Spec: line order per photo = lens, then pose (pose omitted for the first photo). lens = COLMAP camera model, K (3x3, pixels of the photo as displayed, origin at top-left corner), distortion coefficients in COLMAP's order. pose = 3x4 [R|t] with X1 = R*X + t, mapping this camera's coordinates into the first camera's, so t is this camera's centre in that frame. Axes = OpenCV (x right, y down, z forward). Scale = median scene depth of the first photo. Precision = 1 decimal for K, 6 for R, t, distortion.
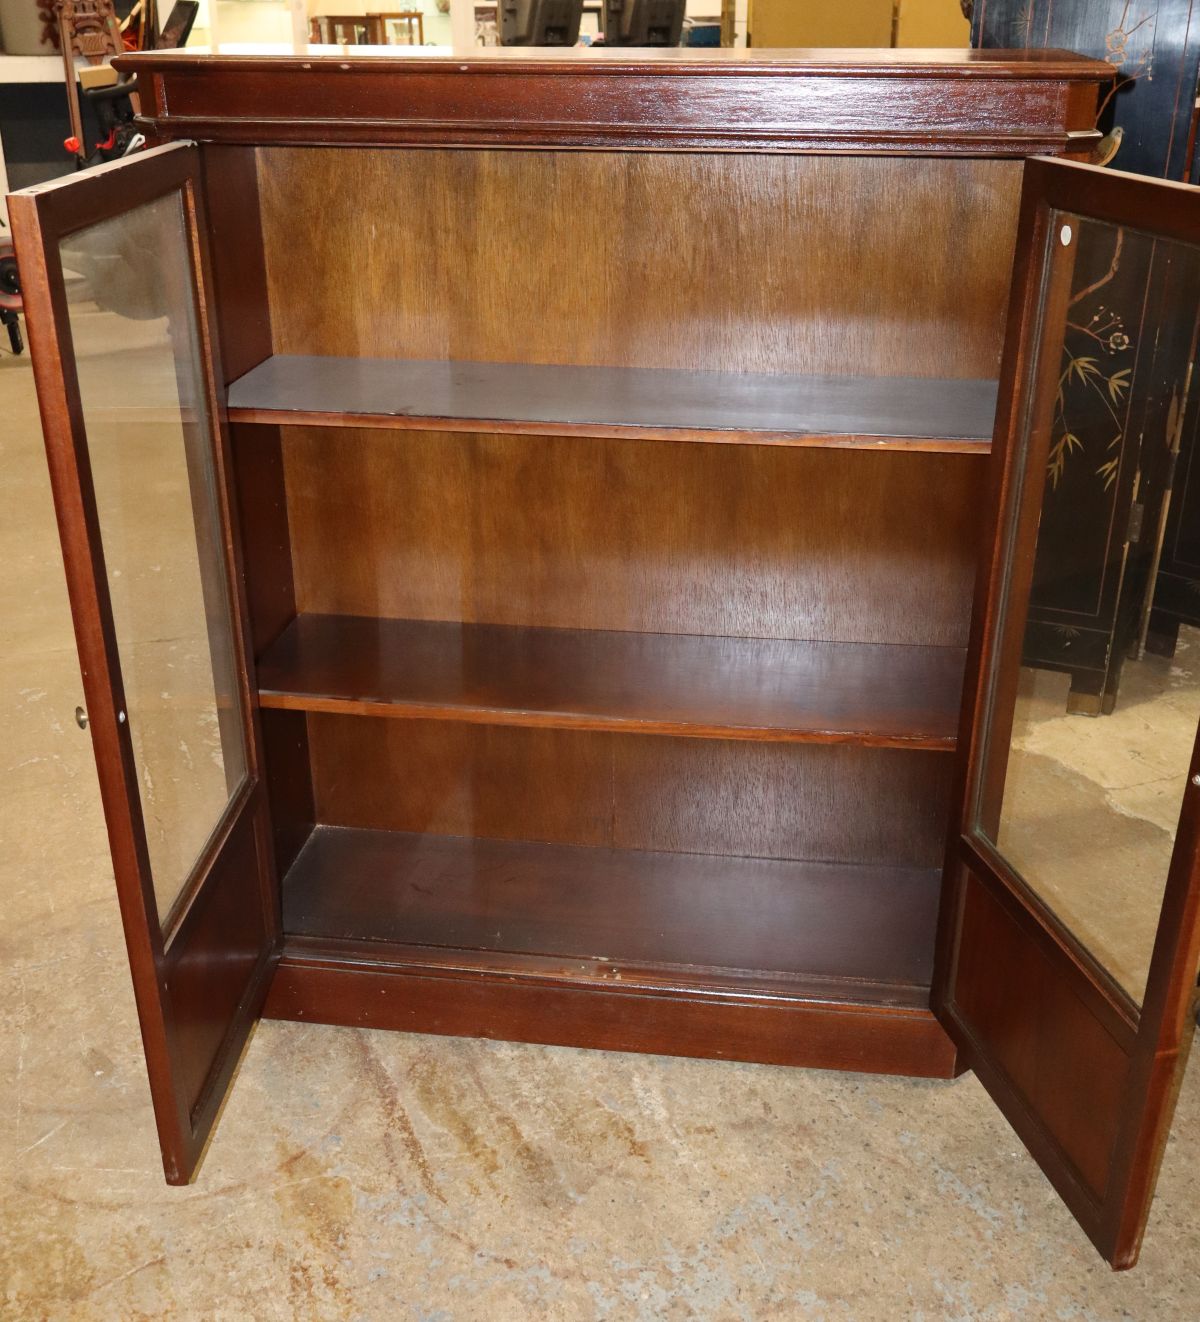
lens RADIAL K [[1498.6, 0, 598.2], [0, 1498.6, 664.1], [0, 0, 1]] dist [-0.009110, 0.000000]
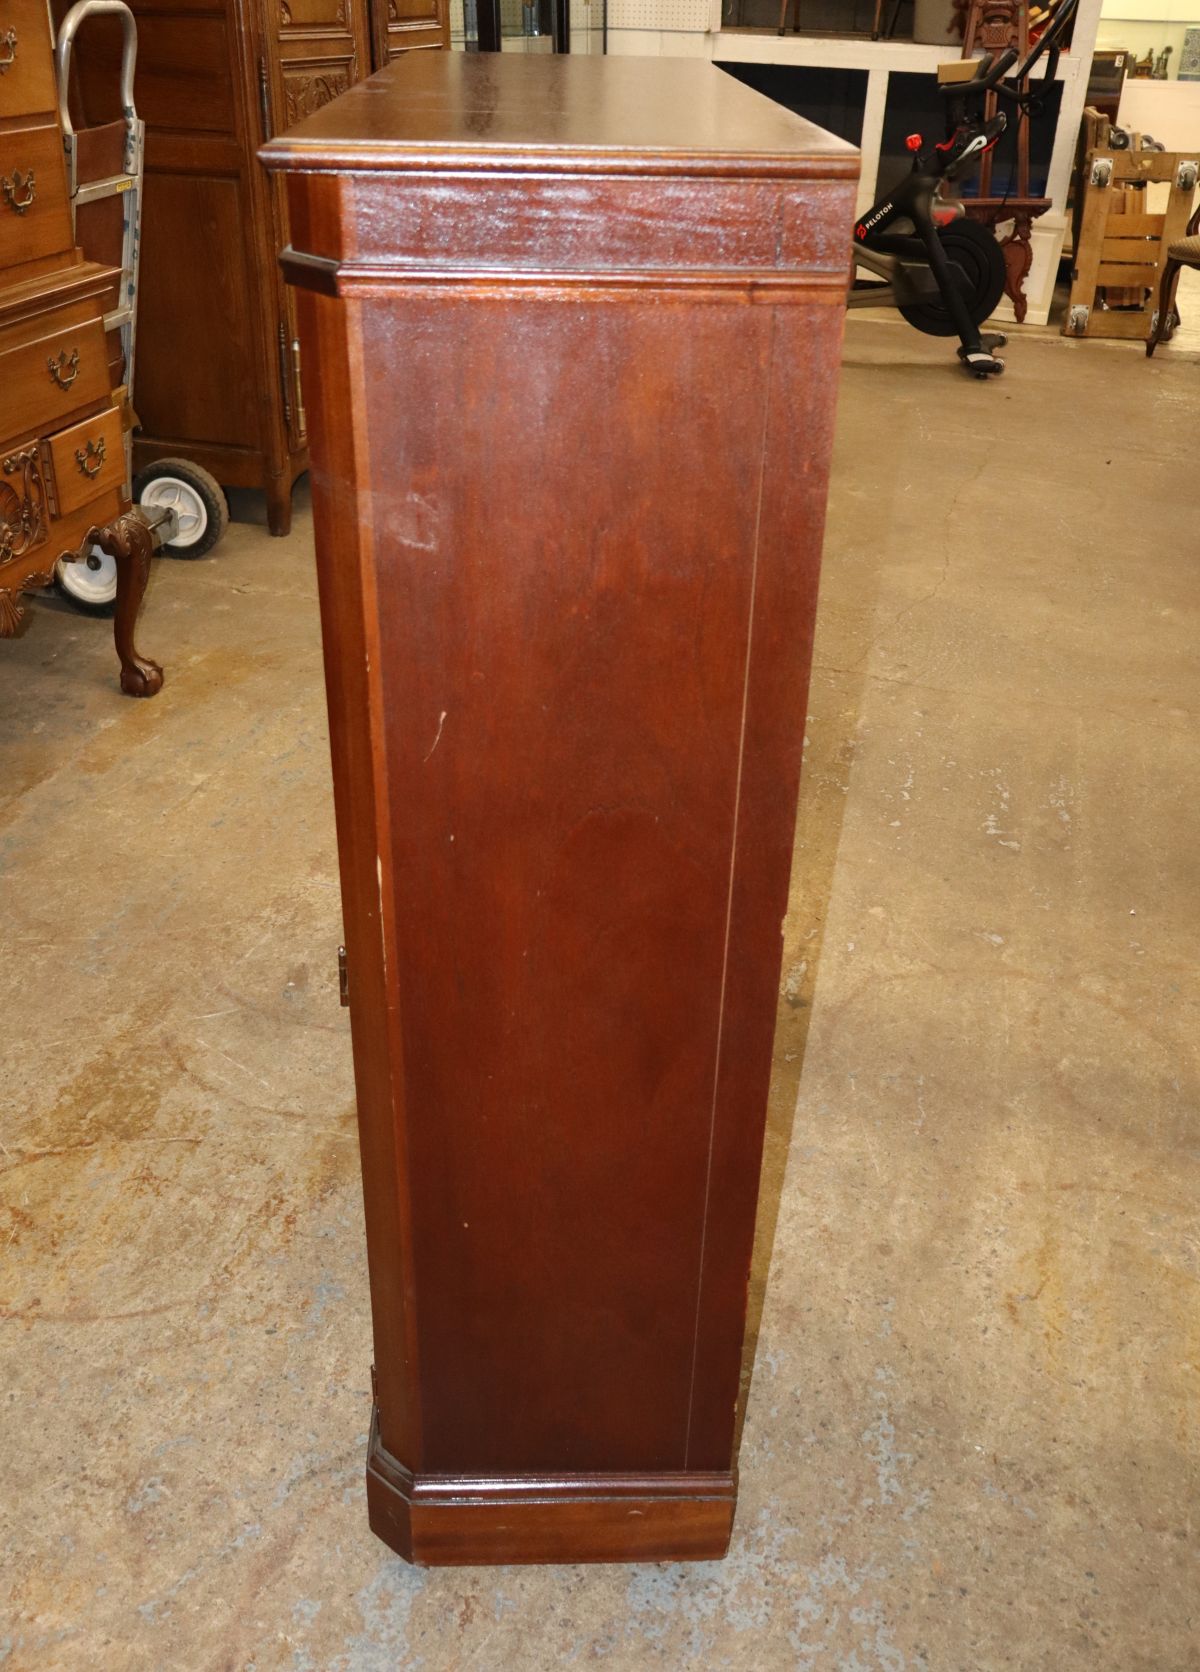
lens RADIAL K [[1562.9, 0, 602.8], [0, 1562.9, 836.7], [0, 0, 1]] dist [-0.004437, 0.000000]
pose [[0.806714, 0.308396, -0.504088, 0.466540], [-0.264990, 0.951238, 0.157882, -0.091293], [0.528198, 0.006213, 0.849099, 0.135438]]
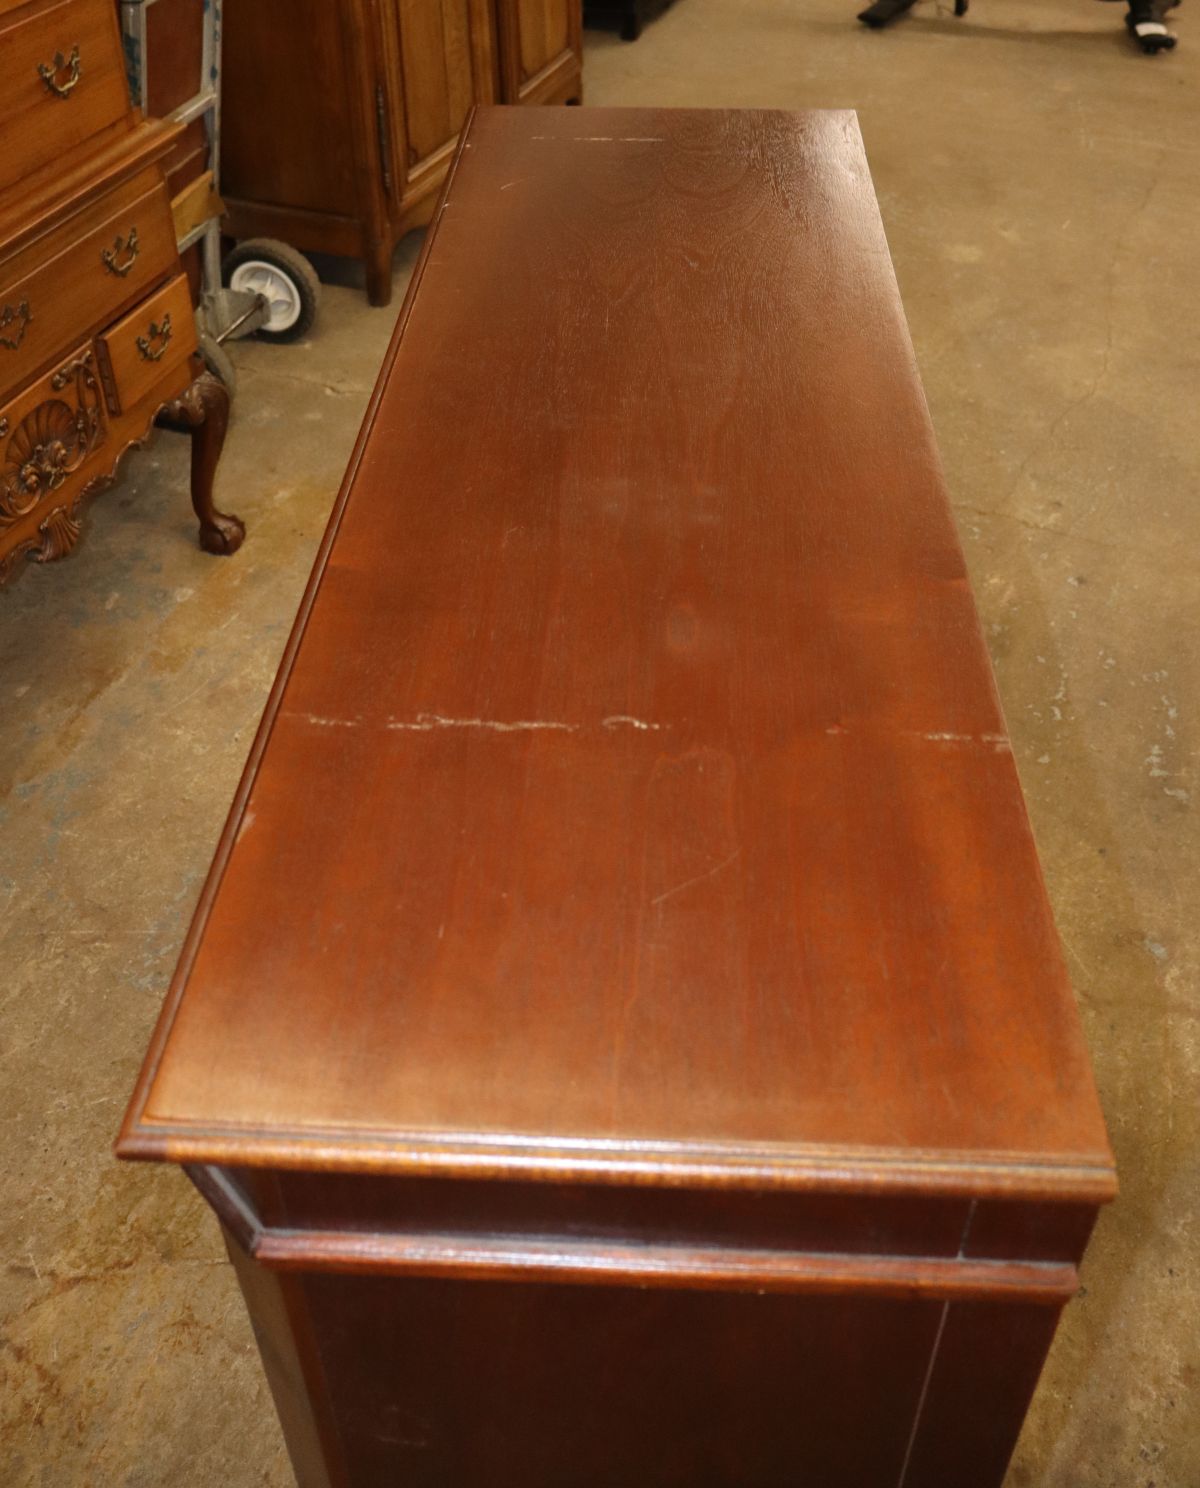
lens RADIAL K [[1527.0, 0, 588.2], [0, 1527.0, 553.7], [0, 0, 1]] dist [-0.002837, 0.000000]
pose [[0.752971, 0.380703, -0.536750, 0.251253], [-0.265113, 0.922037, 0.282068, -0.394529], [0.602287, -0.070090, 0.795197, 0.320192]]
